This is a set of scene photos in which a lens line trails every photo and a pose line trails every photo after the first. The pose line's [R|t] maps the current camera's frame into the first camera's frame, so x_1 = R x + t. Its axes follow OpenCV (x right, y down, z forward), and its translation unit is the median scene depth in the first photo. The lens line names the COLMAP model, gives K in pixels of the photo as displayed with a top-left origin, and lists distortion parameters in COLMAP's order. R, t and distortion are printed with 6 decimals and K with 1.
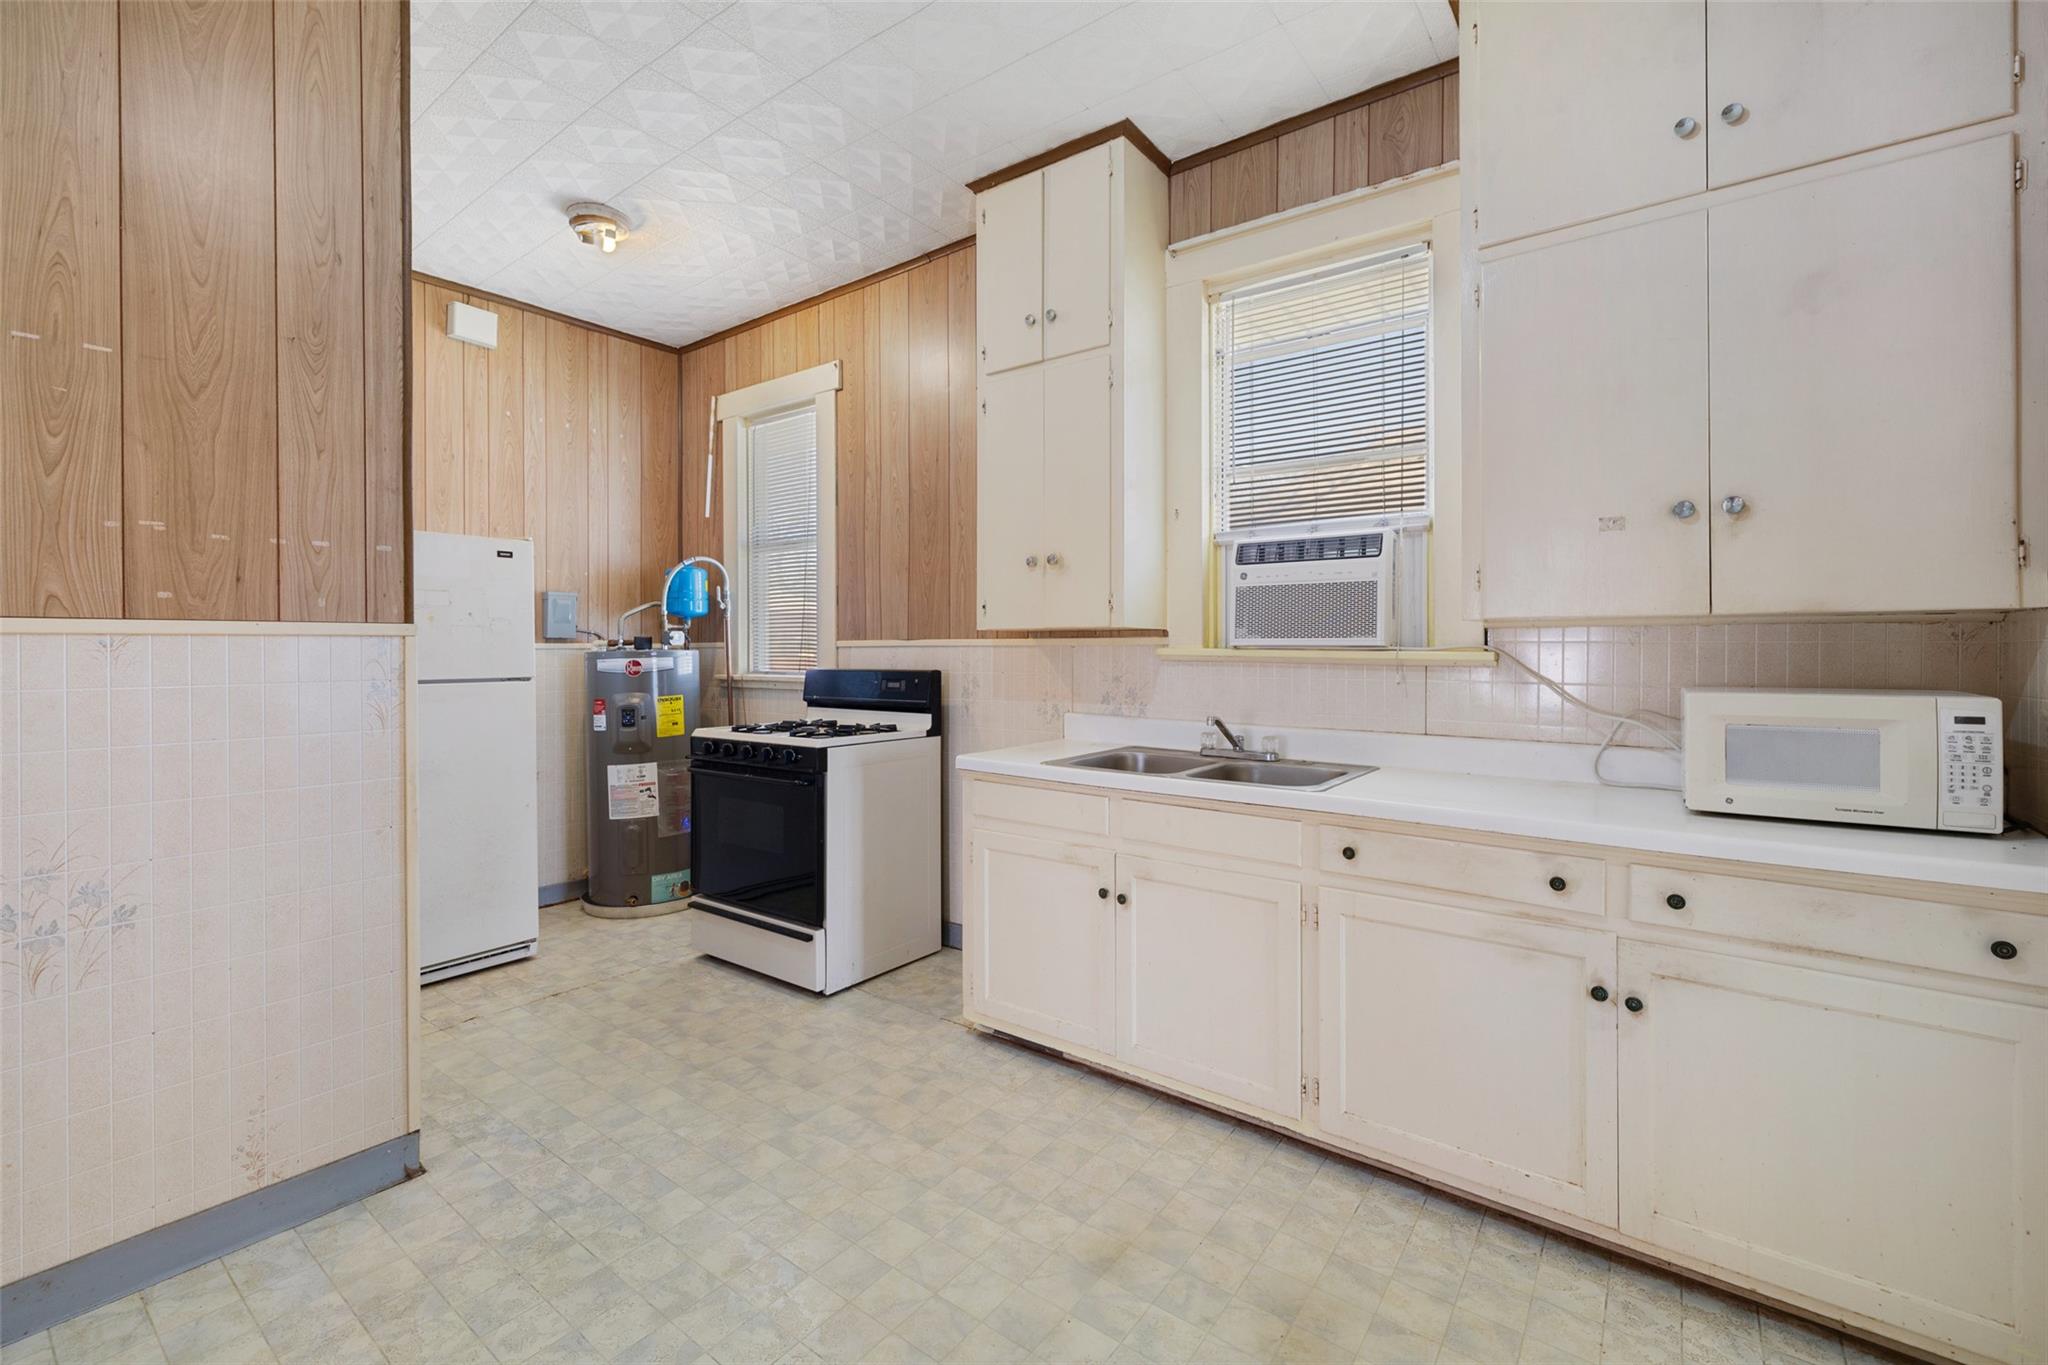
lens RADIAL K [[860.9, 0, 1022.1], [0, 860.9, 652.6], [0, 0, 1]] dist [-0.001956, 0.000704]
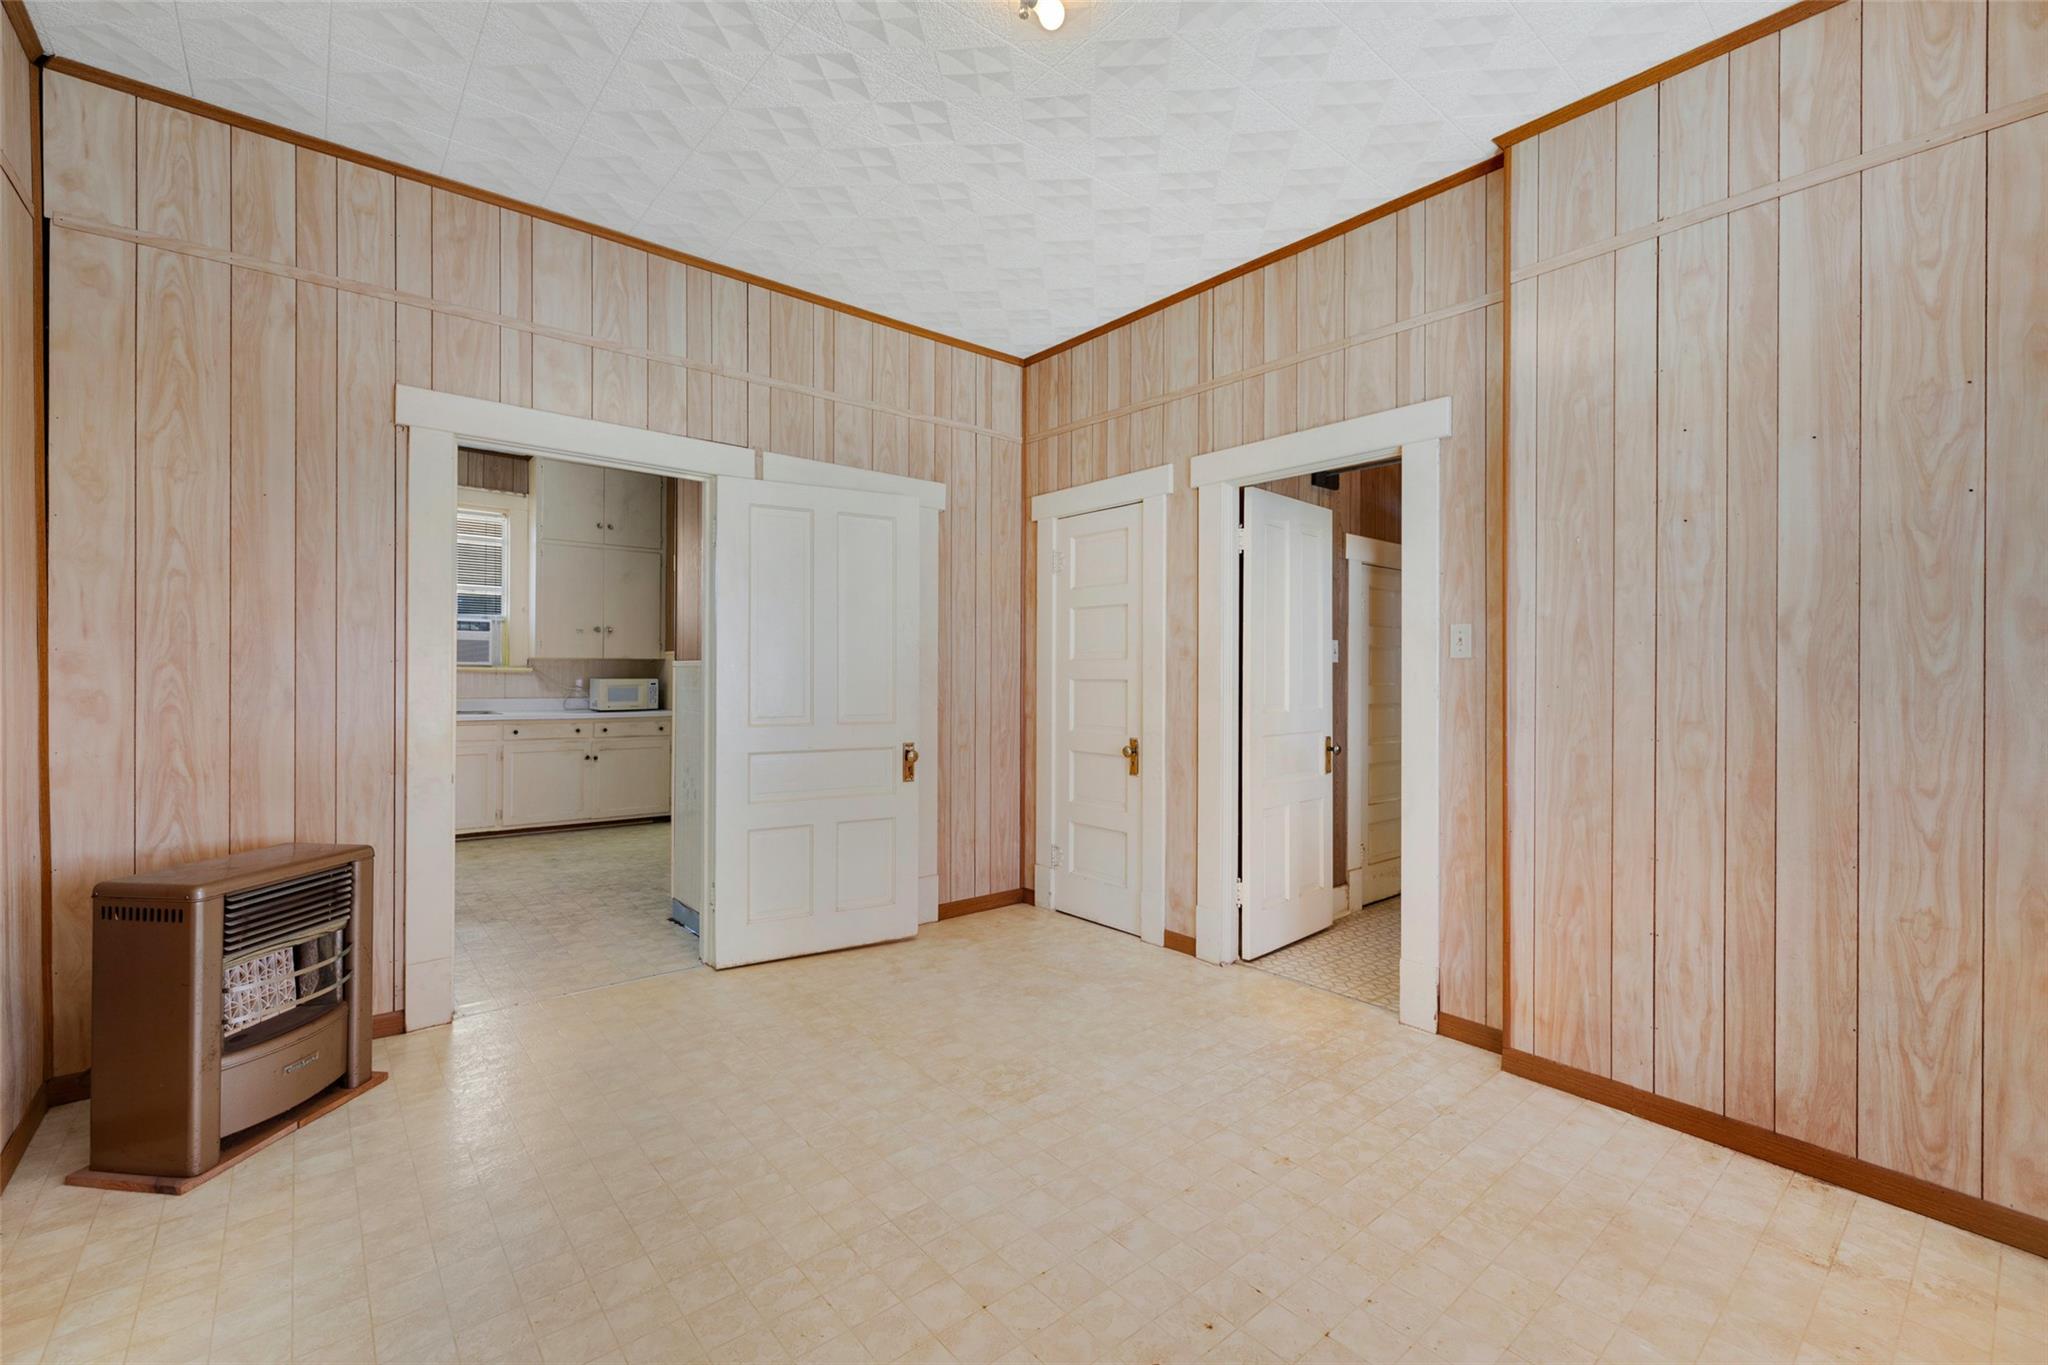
lens RADIAL K [[860.9, 0, 996.5], [0, 860.9, 671.7], [0, 0, 1]] dist [-0.001956, 0.000704]
pose [[0.247251, 0.007152, 0.968925, -1.737615], [-0.003277, 0.999973, -0.006545, 0.023068], [-0.968946, -0.001557, 0.247267, -1.143792]]
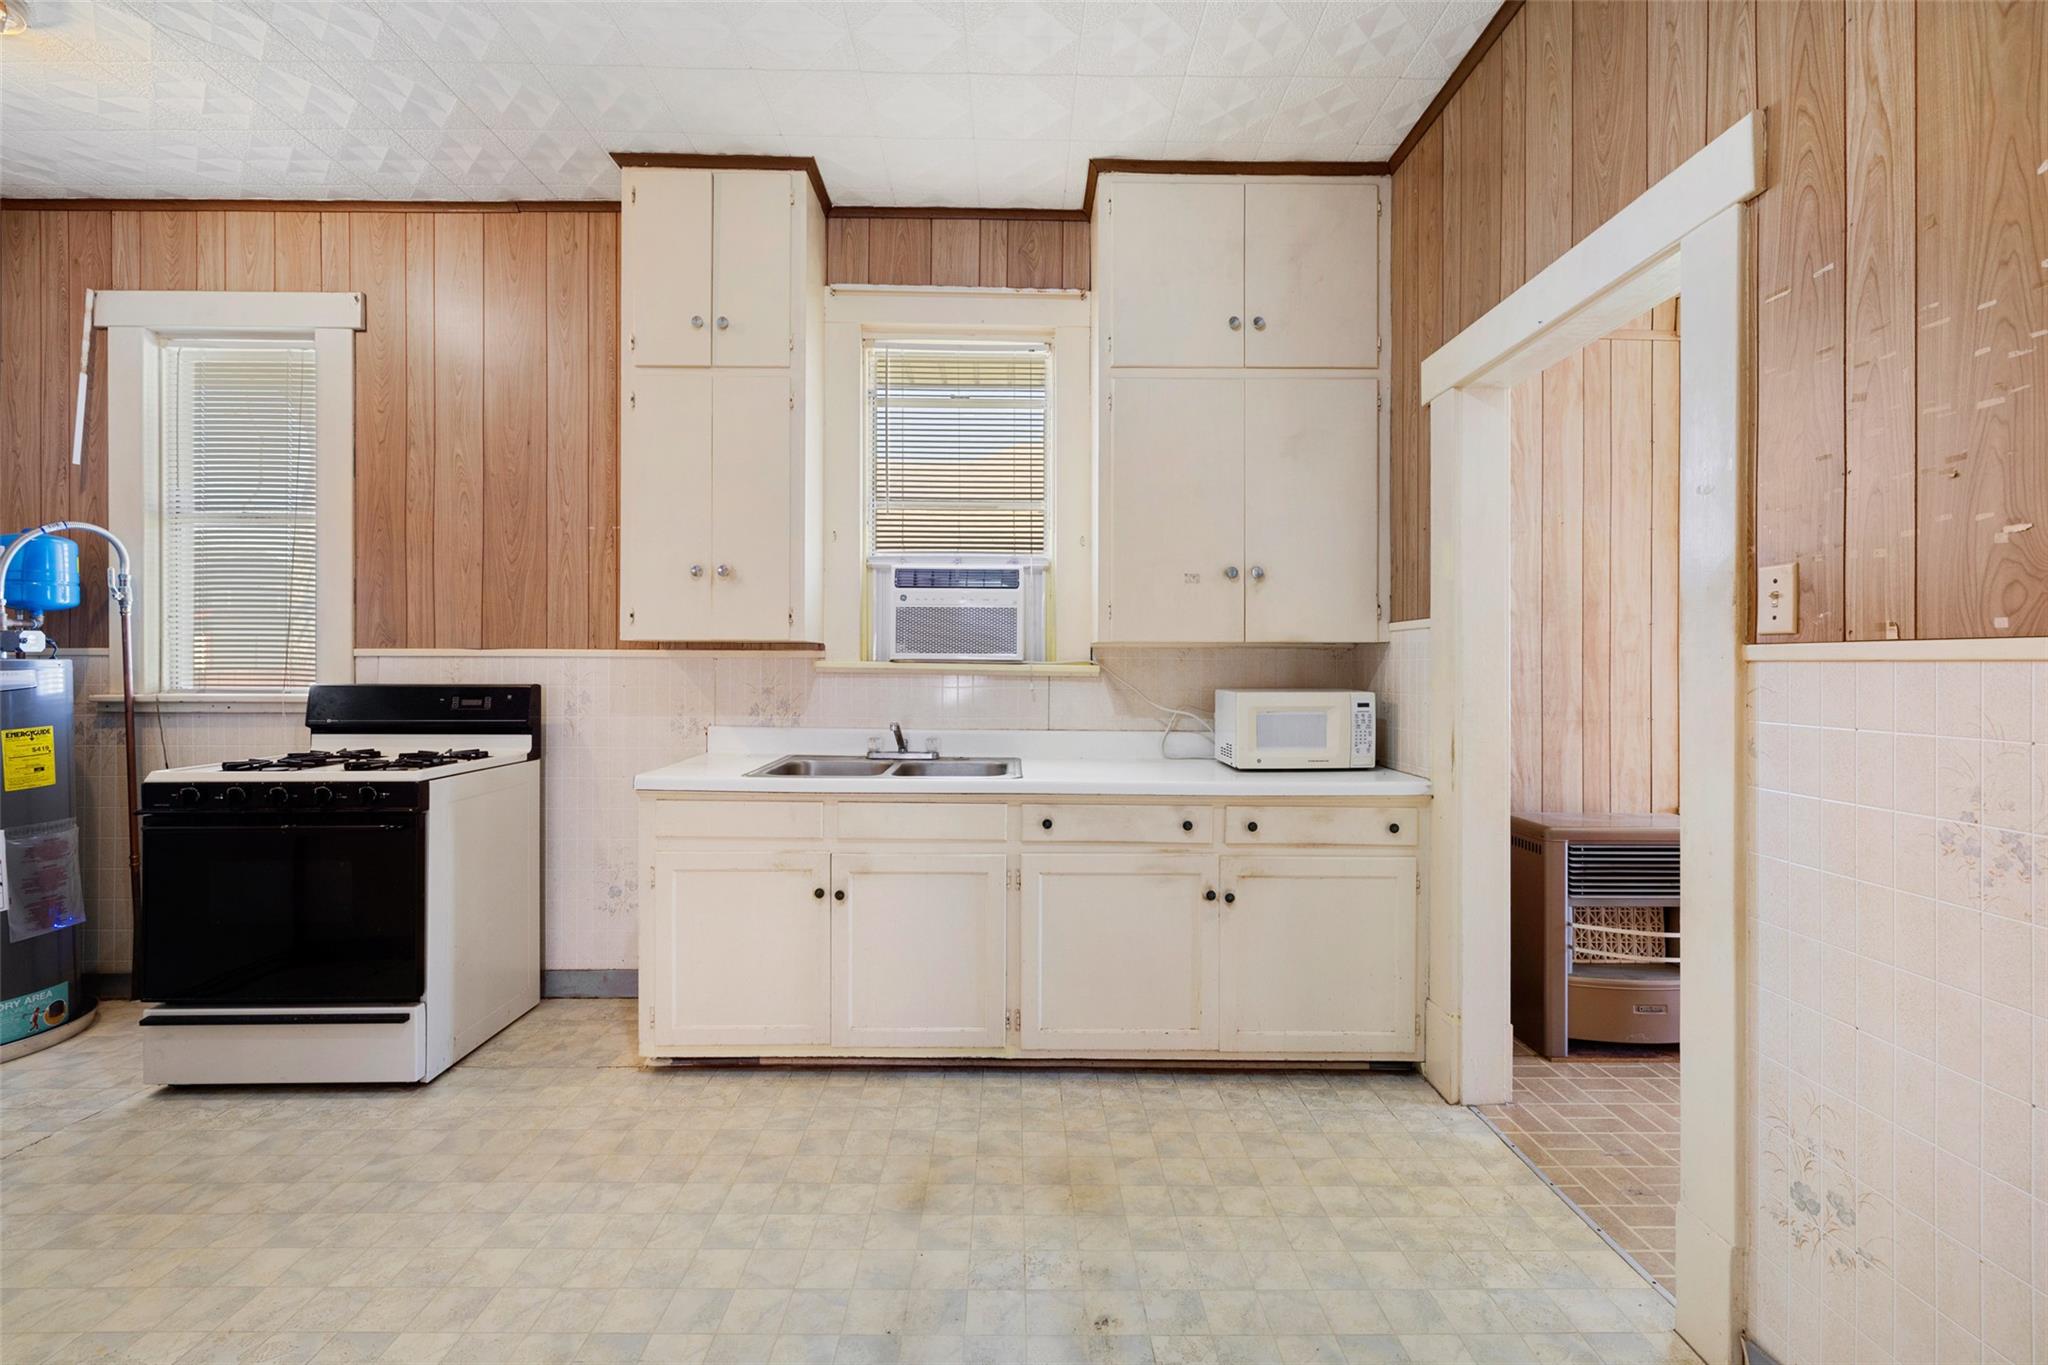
lens RADIAL K [[860.9, 0, 1017.6], [0, 860.9, 664.4], [0, 0, 1]] dist [-0.001956, 0.000704]
pose [[0.794302, 0.002059, 0.607519, -0.338265], [-0.003051, 0.999995, 0.000600, -0.002729], [-0.607515, -0.002330, 0.794305, 0.012602]]
